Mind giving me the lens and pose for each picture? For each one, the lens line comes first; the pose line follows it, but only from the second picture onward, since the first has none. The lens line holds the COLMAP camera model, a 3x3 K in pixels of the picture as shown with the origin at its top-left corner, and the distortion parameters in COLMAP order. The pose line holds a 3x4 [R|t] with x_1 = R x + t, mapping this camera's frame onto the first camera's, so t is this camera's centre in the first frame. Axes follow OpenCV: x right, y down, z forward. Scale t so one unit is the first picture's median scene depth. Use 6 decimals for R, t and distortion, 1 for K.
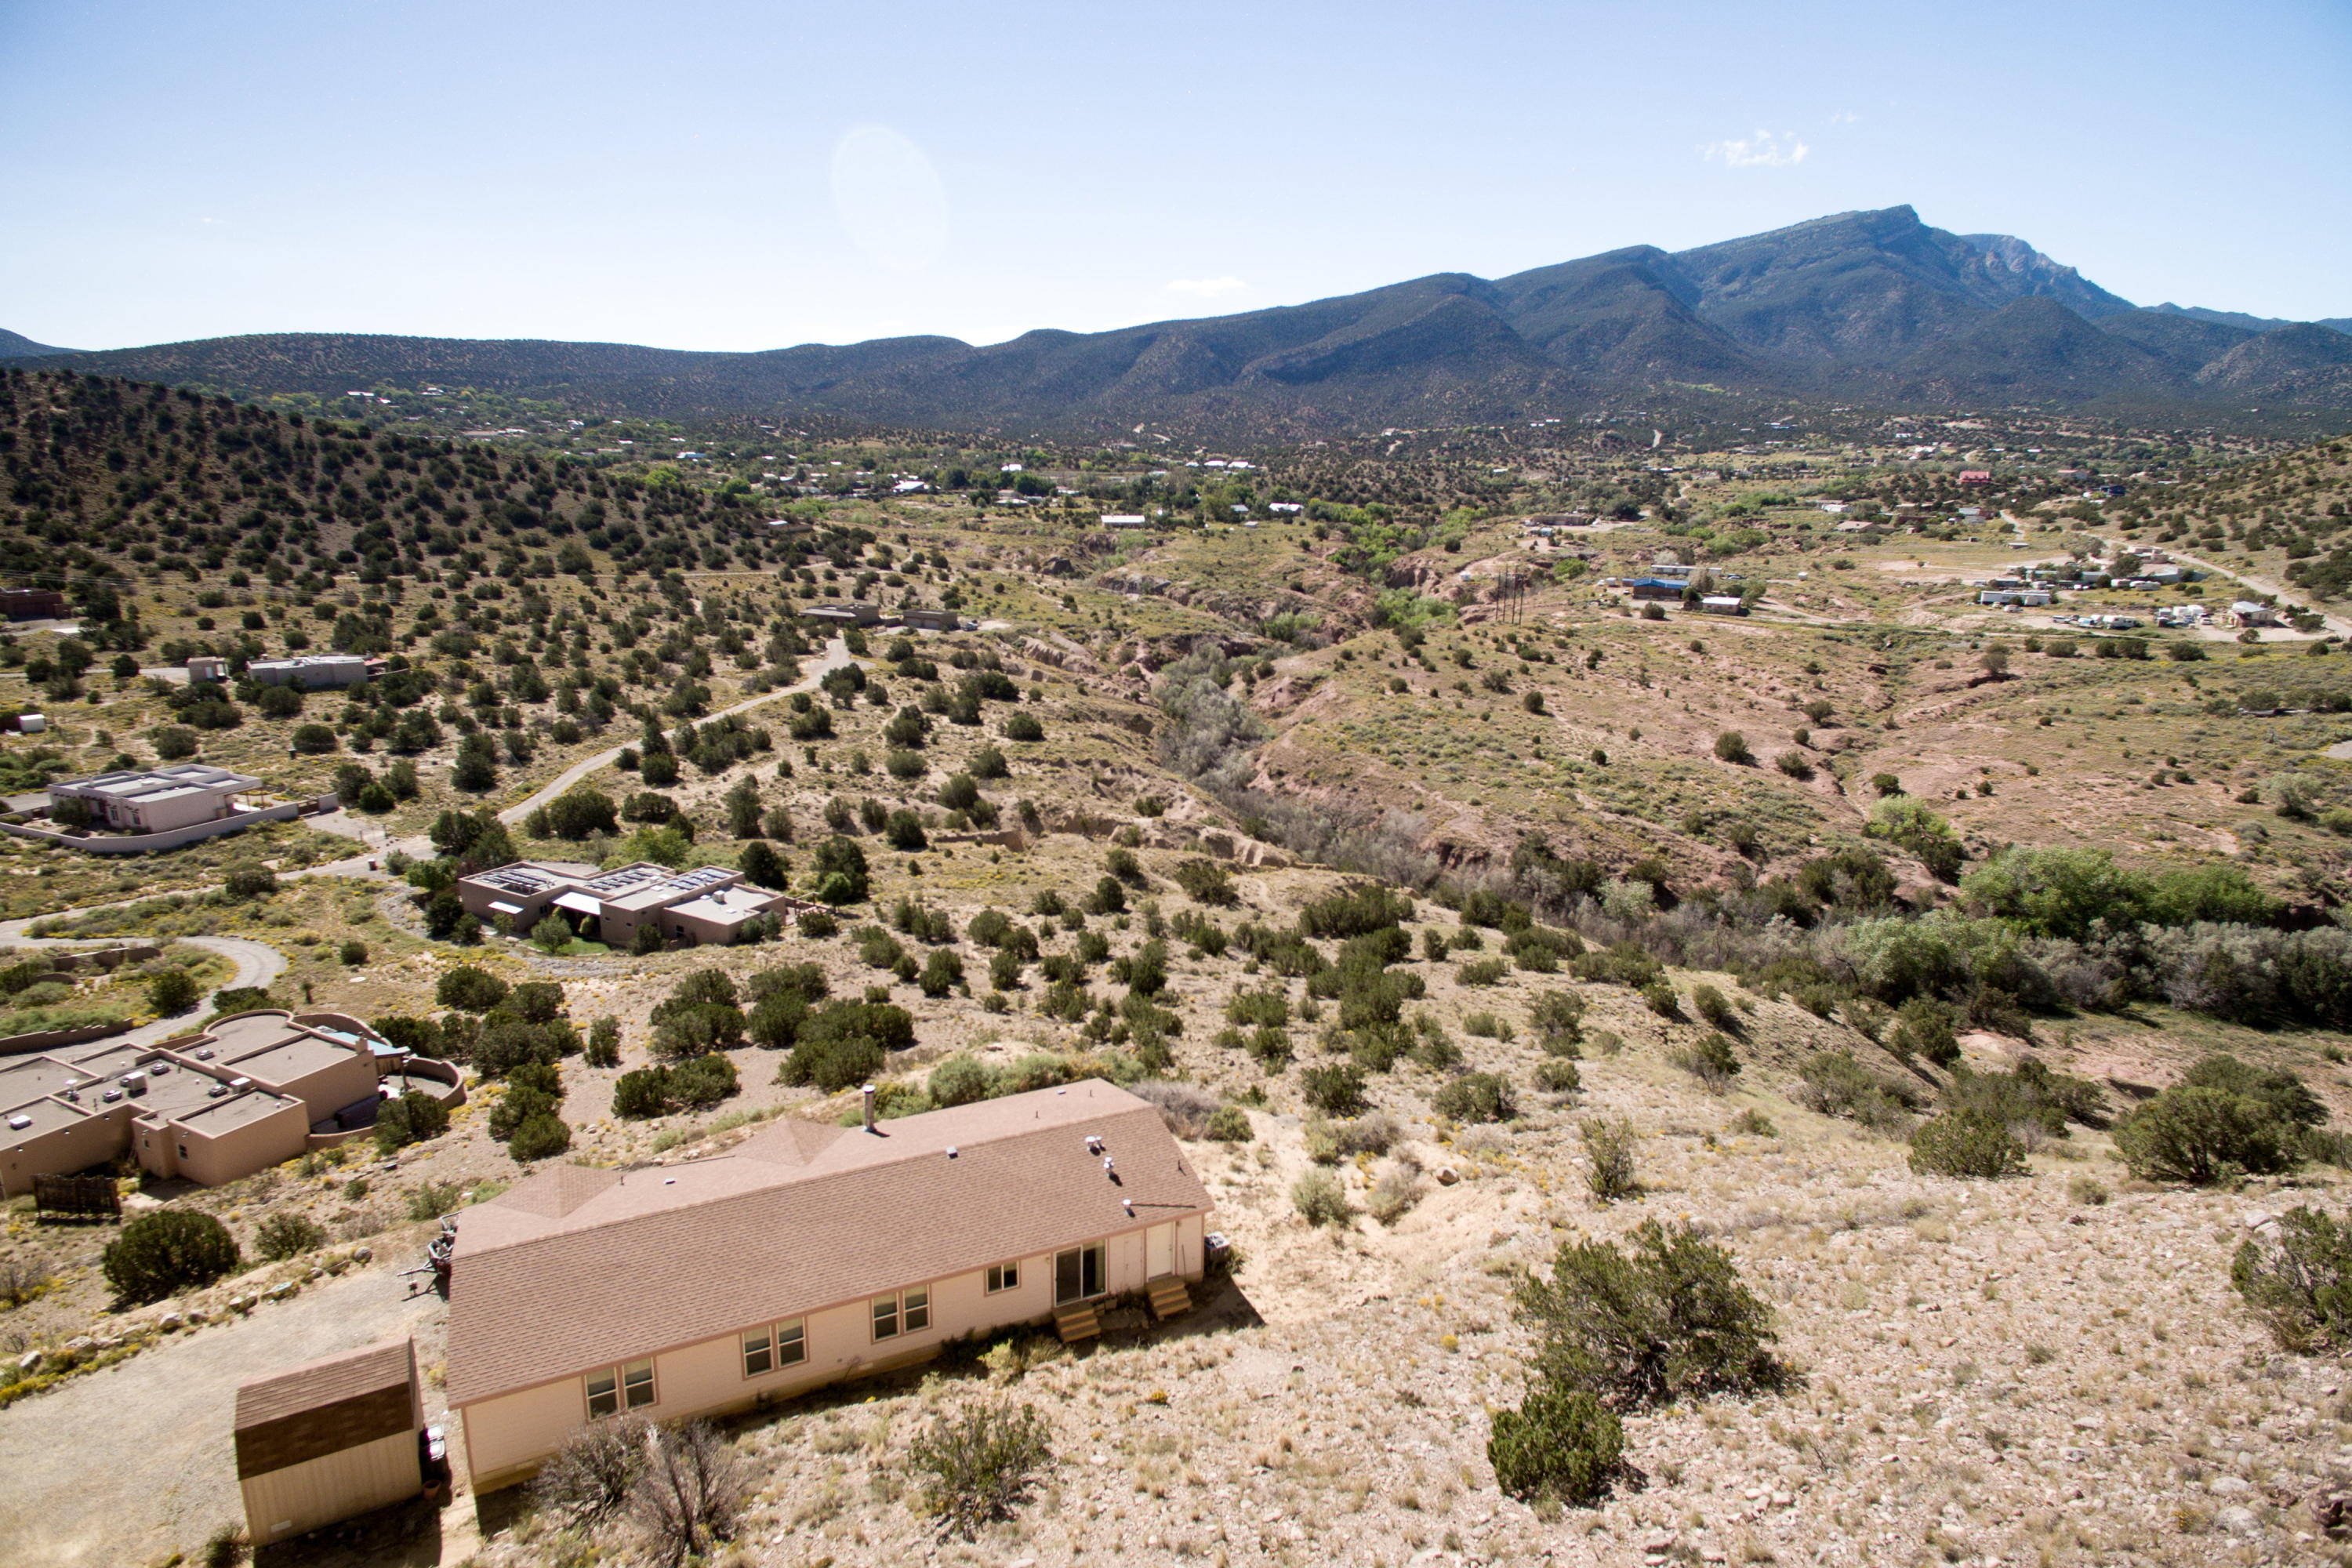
lens RADIAL K [[1316.1, 0, 1181.3], [0, 1316.1, 785.4], [0, 0, 1]] dist [0.005555, 0.001565]
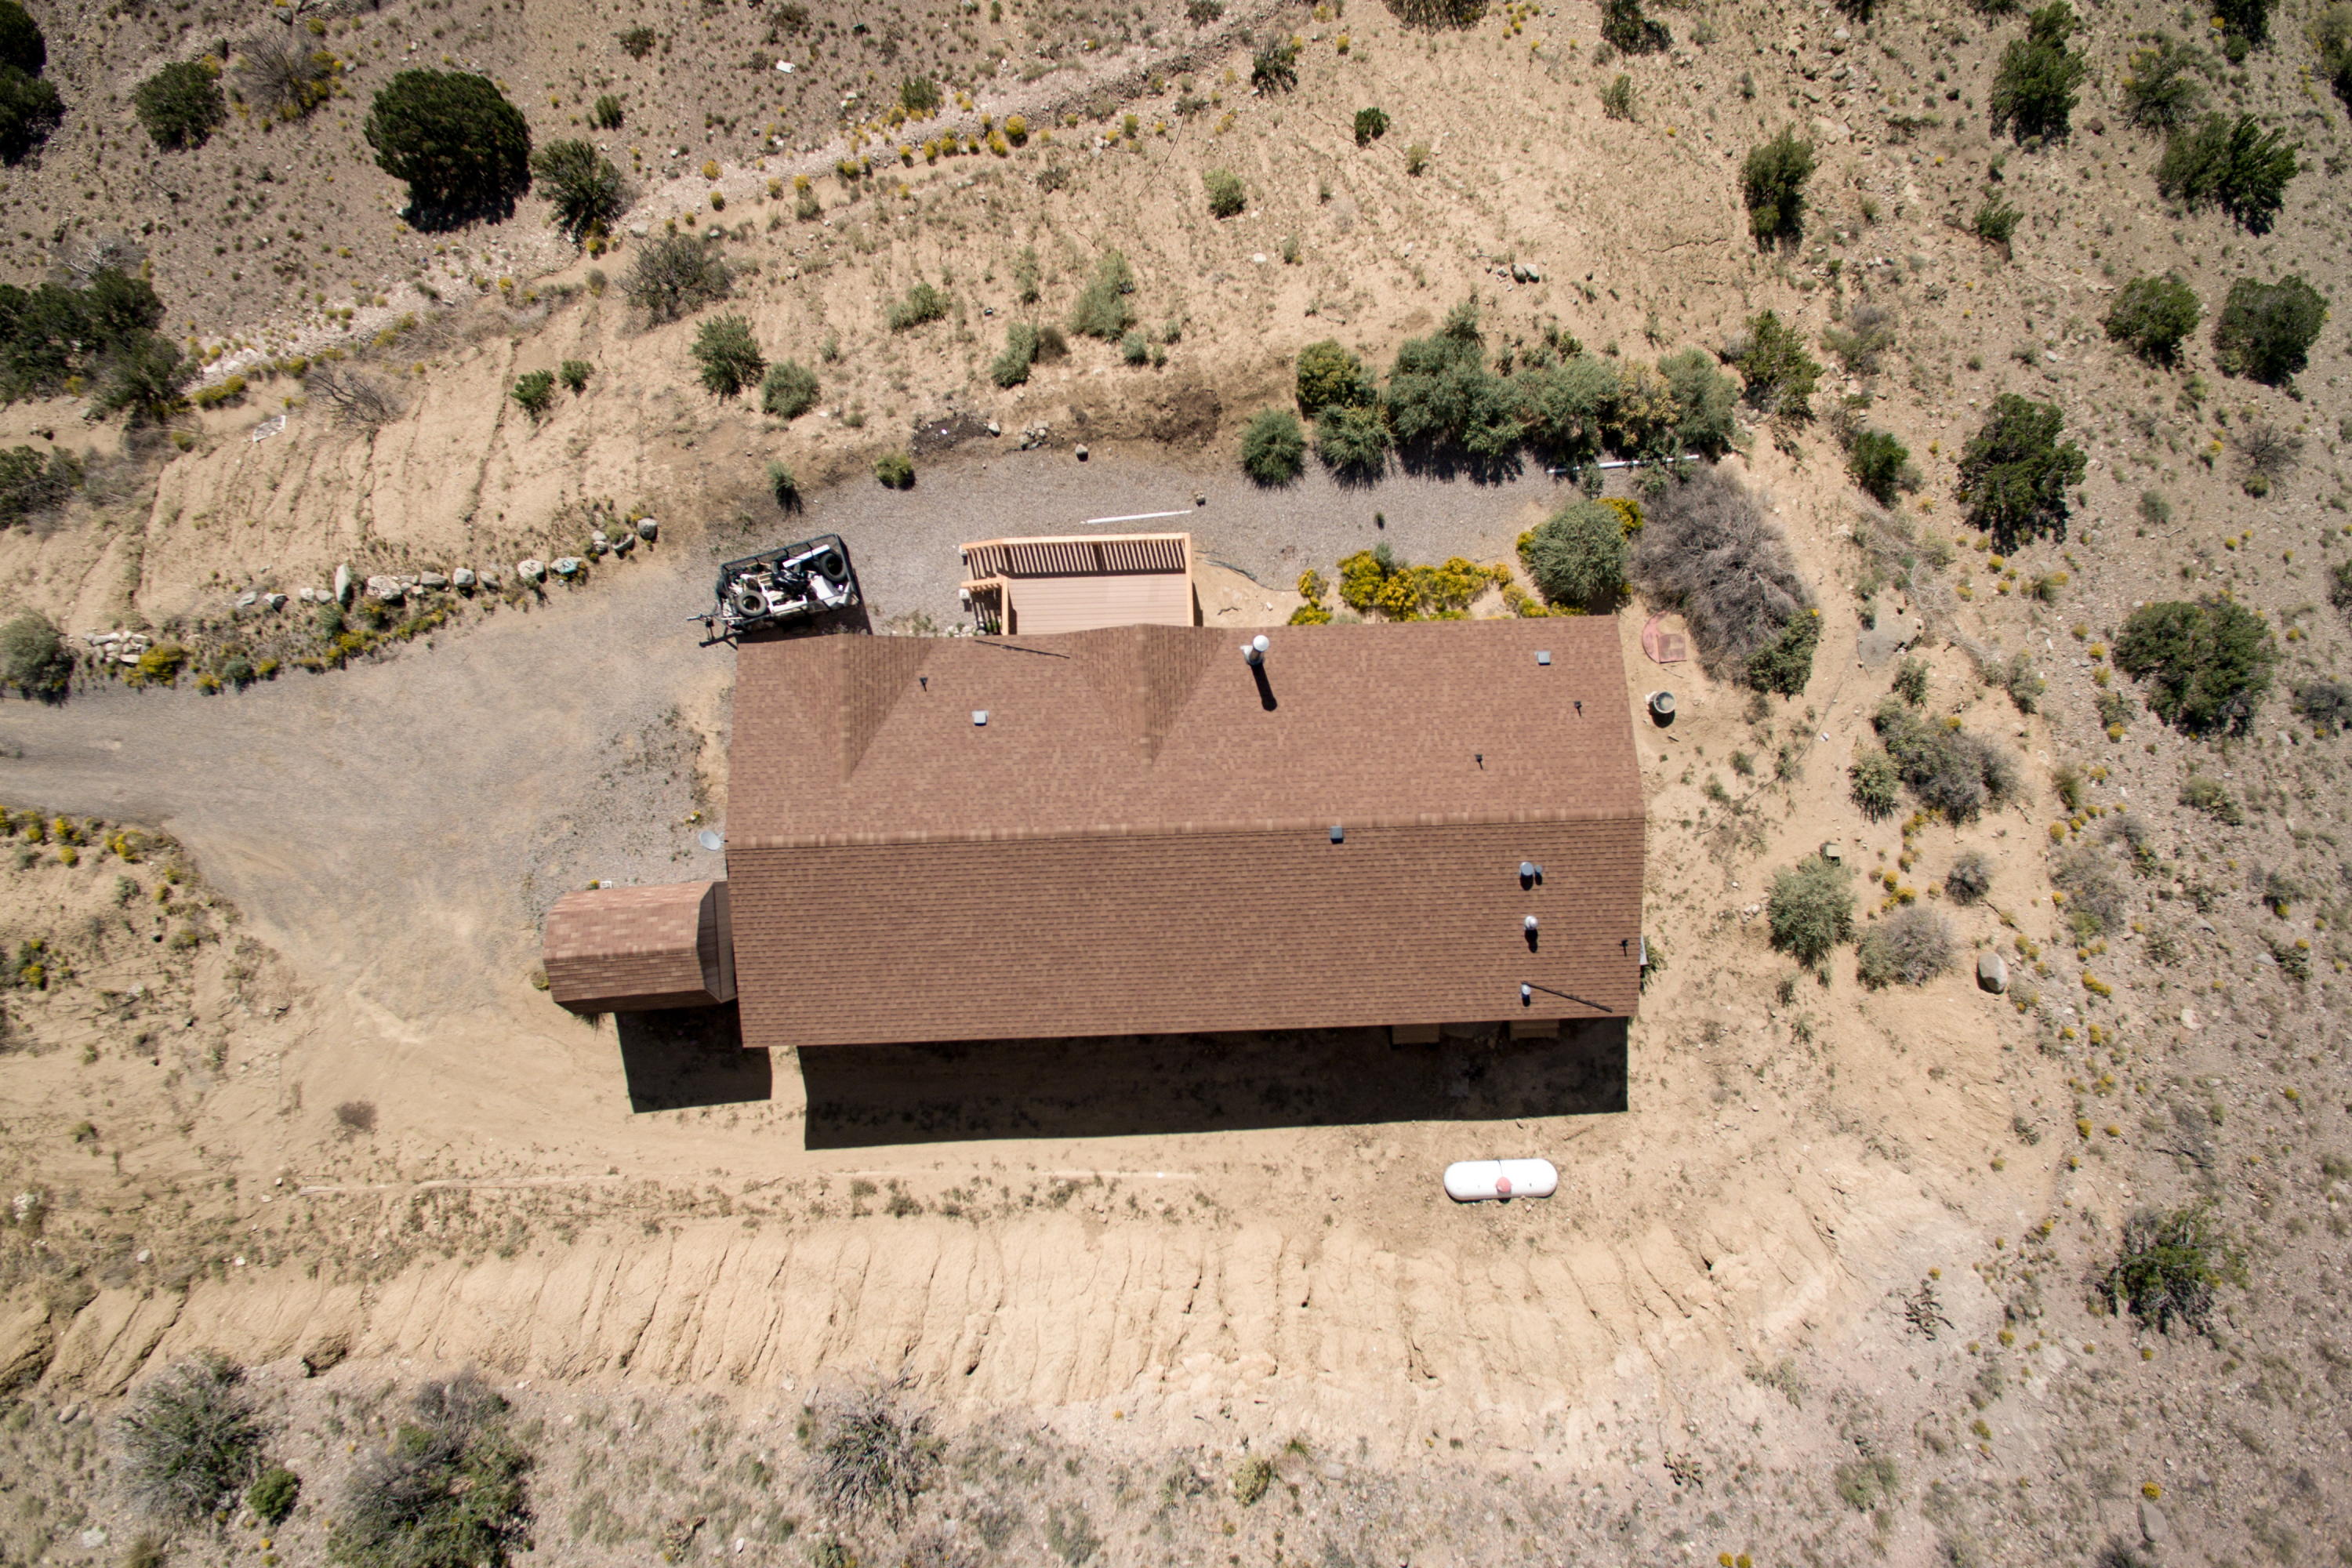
lens RADIAL K [[1316.1, 0, 1178.1], [0, 1316.1, 777.6], [0, 0, 1]] dist [0.005555, 0.001565]
pose [[0.913851, 0.404950, -0.029871, -0.024647], [-0.094759, 0.284219, 0.954065, -0.041379], [0.394839, -0.869042, 0.298106, 0.078299]]
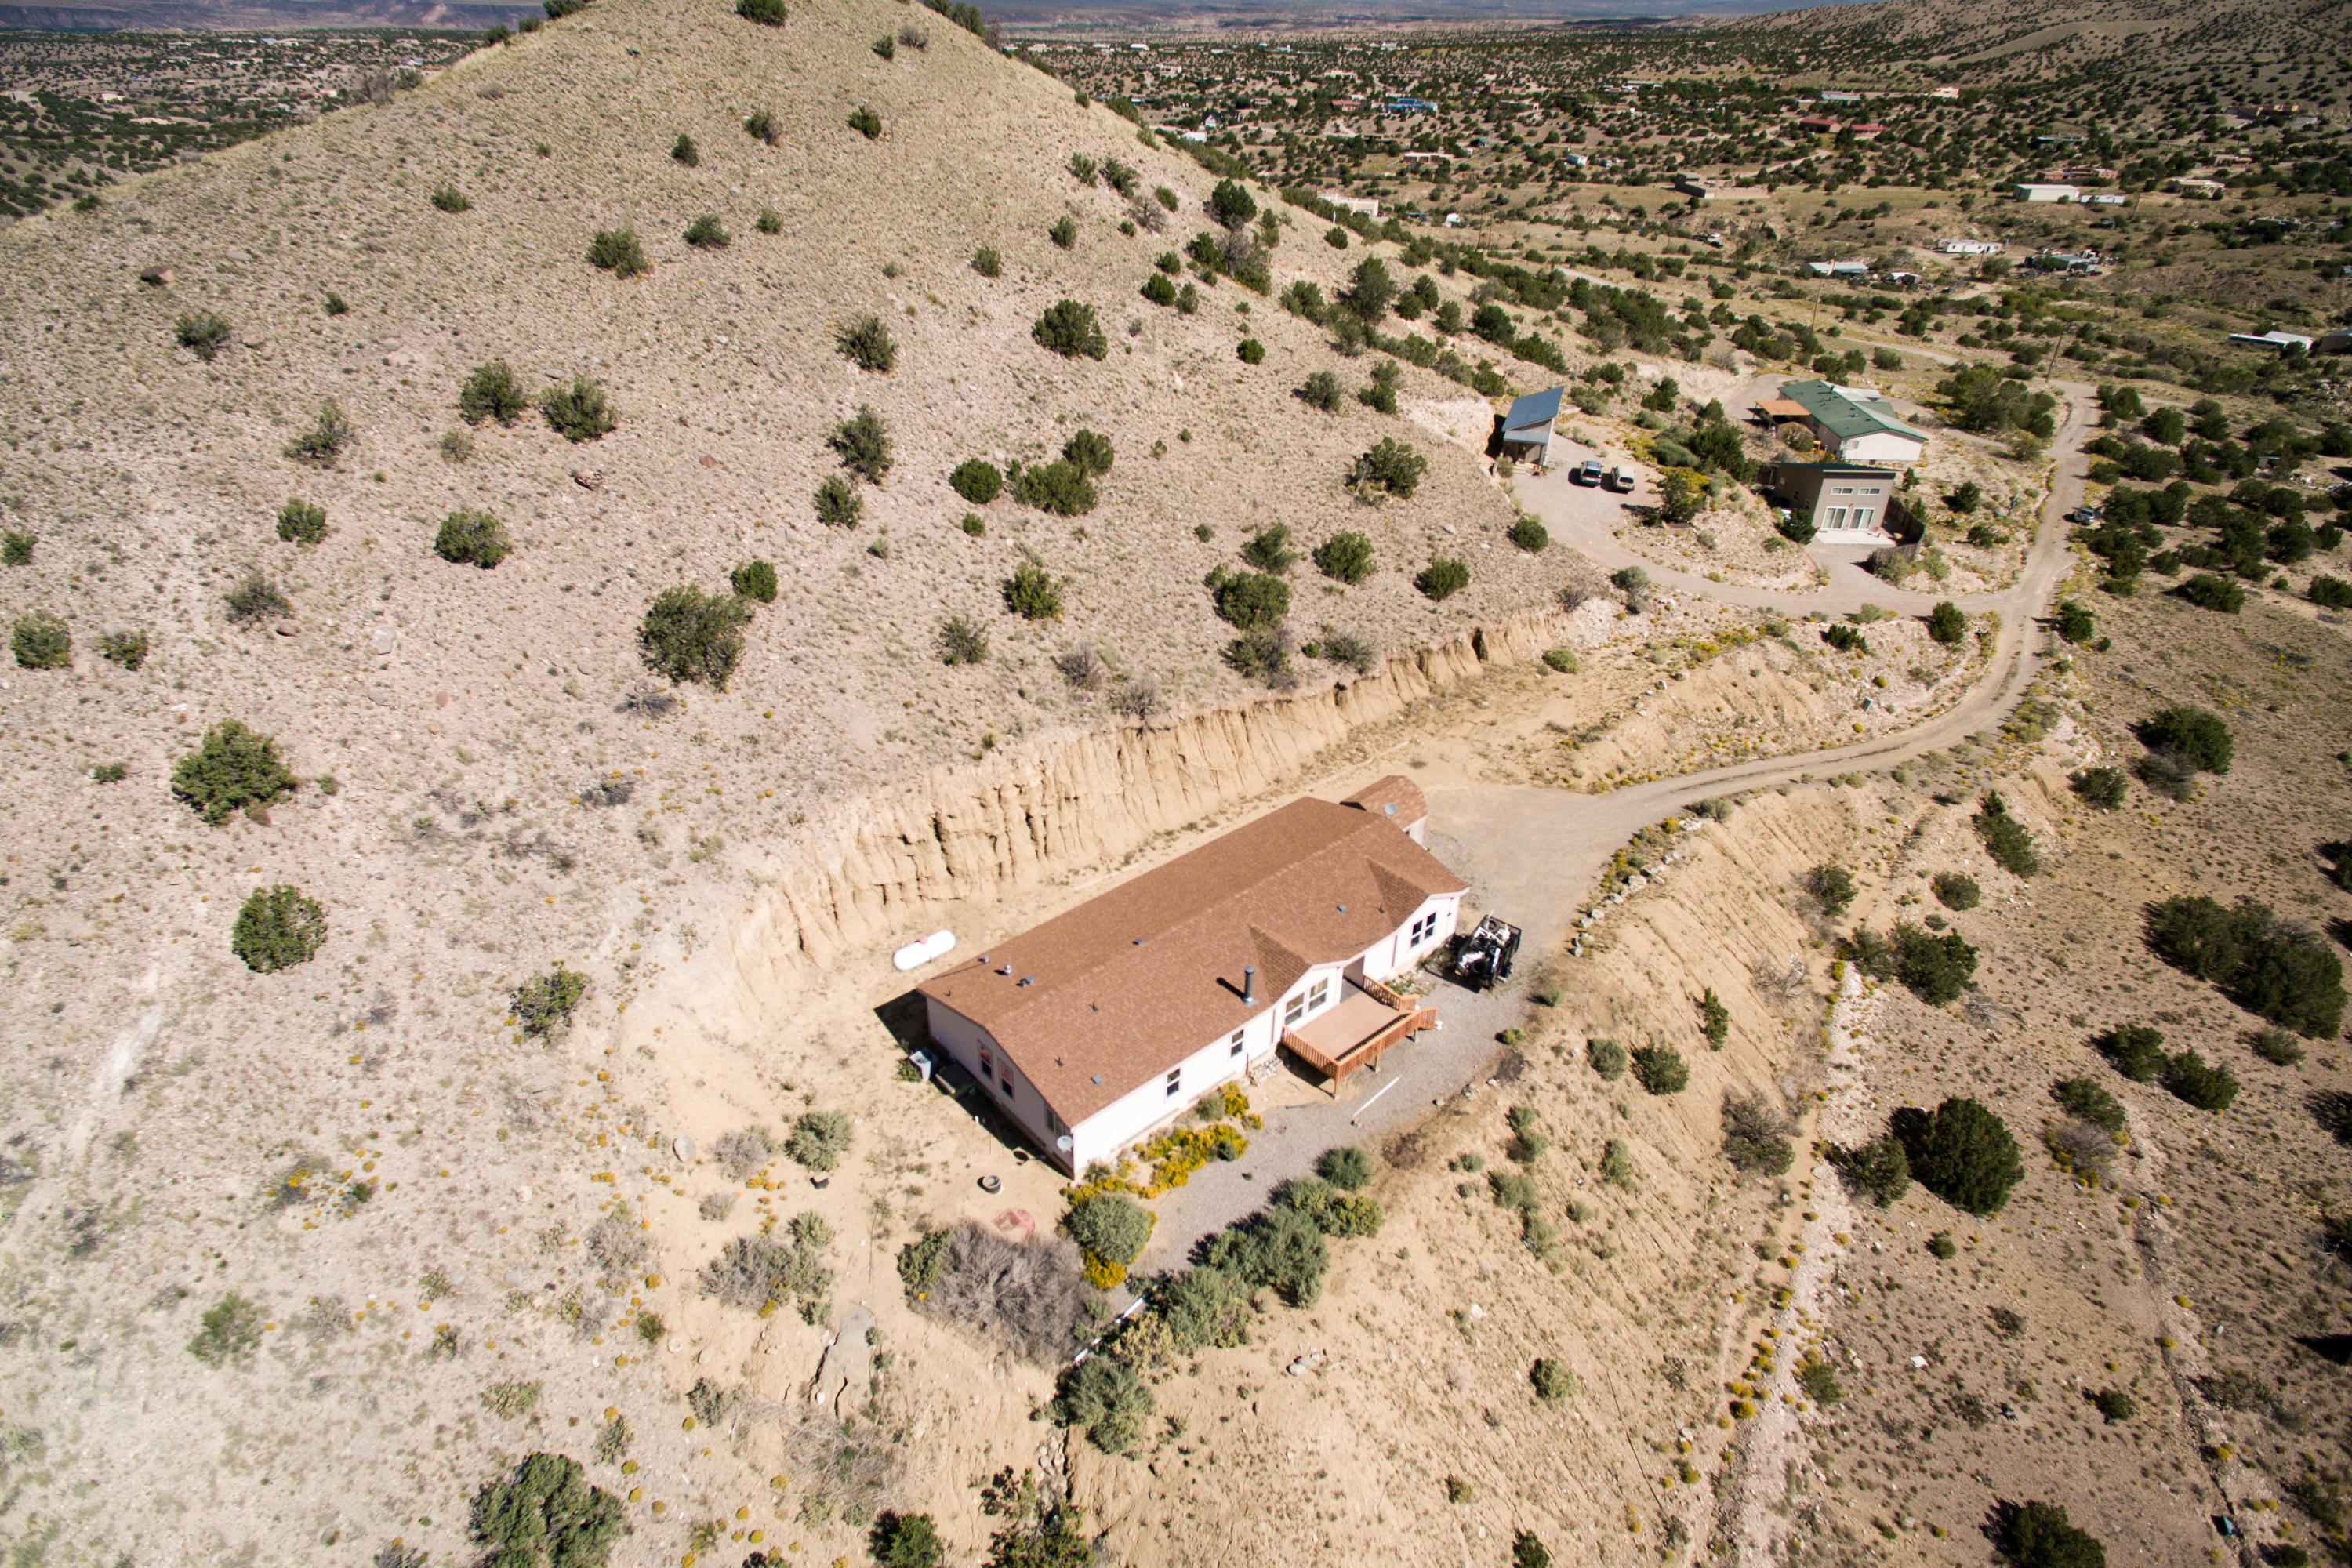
lens RADIAL K [[1316.1, 0, 1179.5], [0, 1316.1, 782.4], [0, 0, 1]] dist [0.005555, 0.001565]
pose [[-0.962326, 0.114107, -0.246797, 0.006825], [-0.093357, 0.713835, 0.694064, -0.066211], [0.255370, 0.690956, -0.676289, 0.173043]]
